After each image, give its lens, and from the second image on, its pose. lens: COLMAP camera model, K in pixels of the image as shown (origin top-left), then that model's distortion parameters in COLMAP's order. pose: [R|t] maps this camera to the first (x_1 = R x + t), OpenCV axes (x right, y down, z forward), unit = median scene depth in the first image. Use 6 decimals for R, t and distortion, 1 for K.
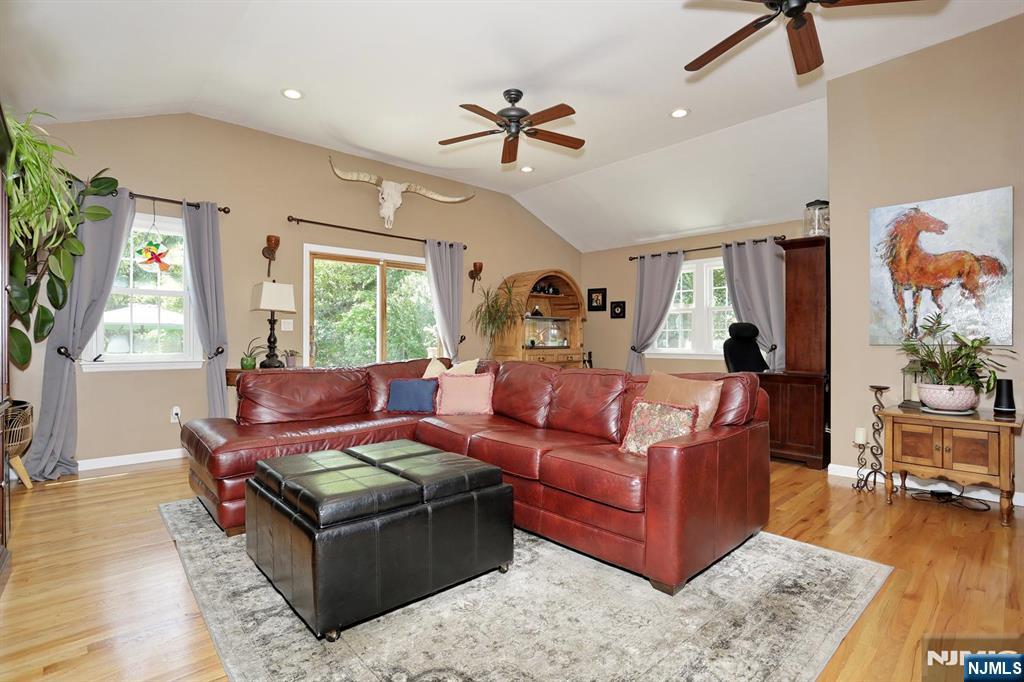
lens RADIAL K [[497.3, 0, 508.5], [0, 497.3, 340.0], [0, 0, 1]] dist [-0.077196, 0.033909]
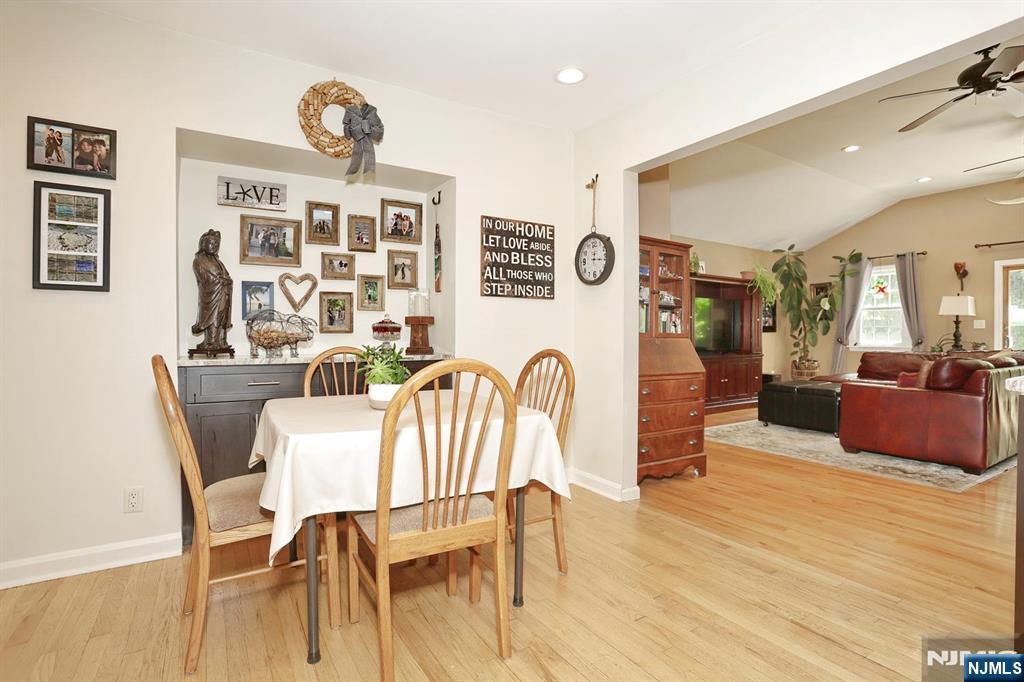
lens RADIAL K [[497.3, 0, 508.5], [0, 497.3, 340.0], [0, 0, 1]] dist [-0.077196, 0.033909]
pose [[-0.184761, 0.009130, -0.982741, 1.198011], [0.001040, 0.999958, 0.009094, 0.000157], [0.982783, 0.000658, -0.184762, -0.041792]]
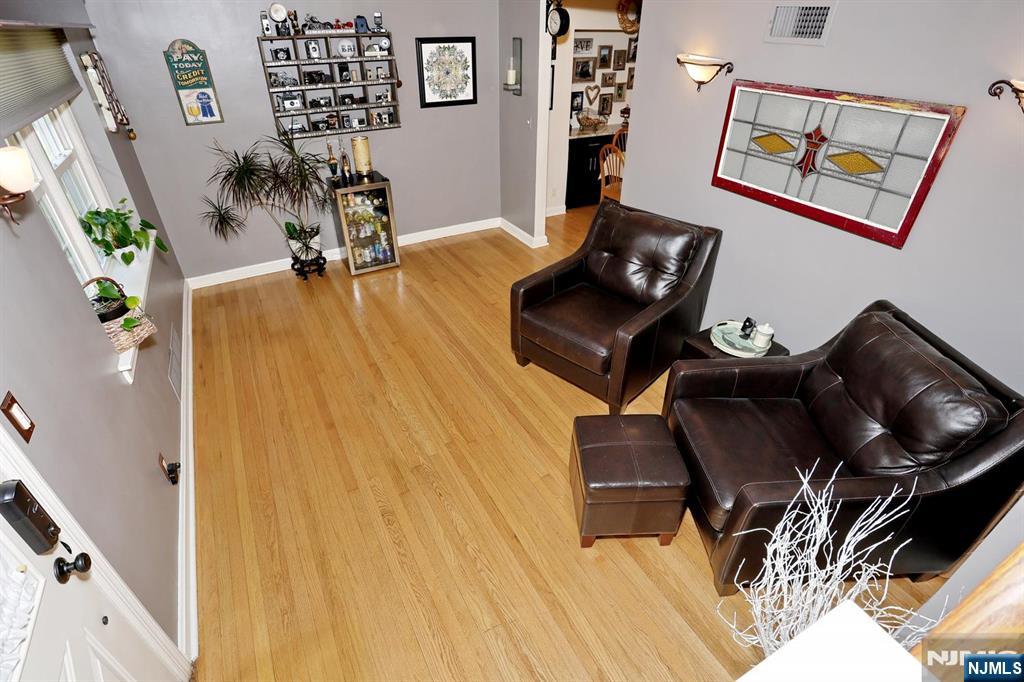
lens RADIAL K [[497.3, 0, 508.5], [0, 497.3, 340.0], [0, 0, 1]] dist [-0.077196, 0.033909]
pose [[-0.233216, 0.527927, -0.816642, 2.098573], [0.000920, 0.839918, 0.542712, -0.216804], [0.972425, 0.125818, -0.196368, -0.306246]]
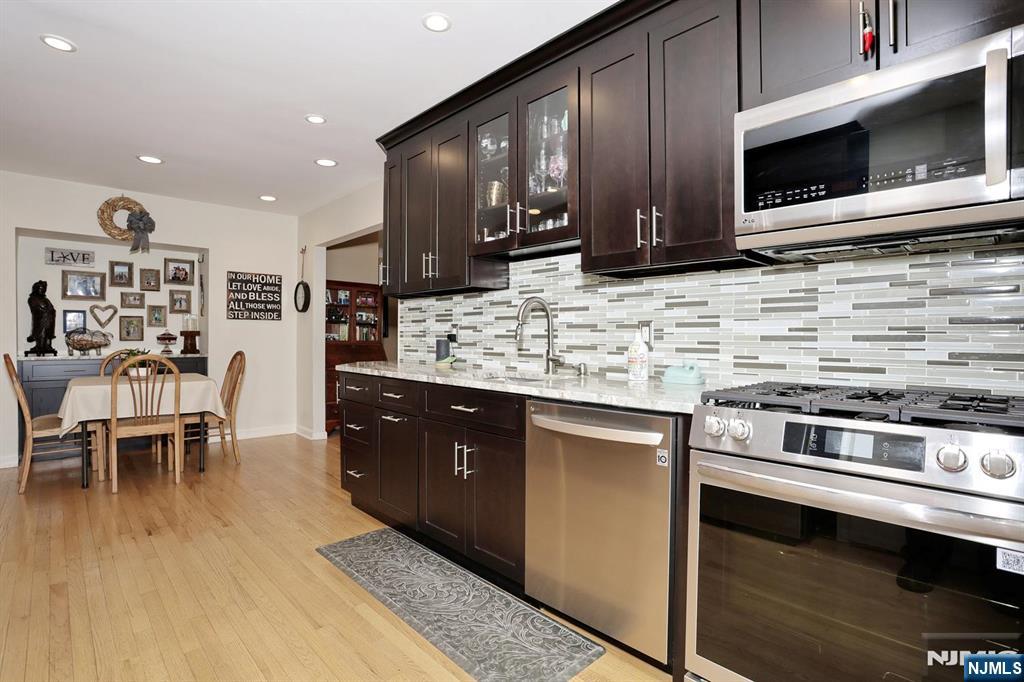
lens RADIAL K [[497.3, 0, 508.5], [0, 497.3, 340.0], [0, 0, 1]] dist [-0.077196, 0.033909]
pose [[0.015561, 0.006461, -0.999858, 1.662606], [-0.004626, 0.999969, 0.006390, -0.016147], [0.999868, 0.004526, 0.015591, 0.424990]]
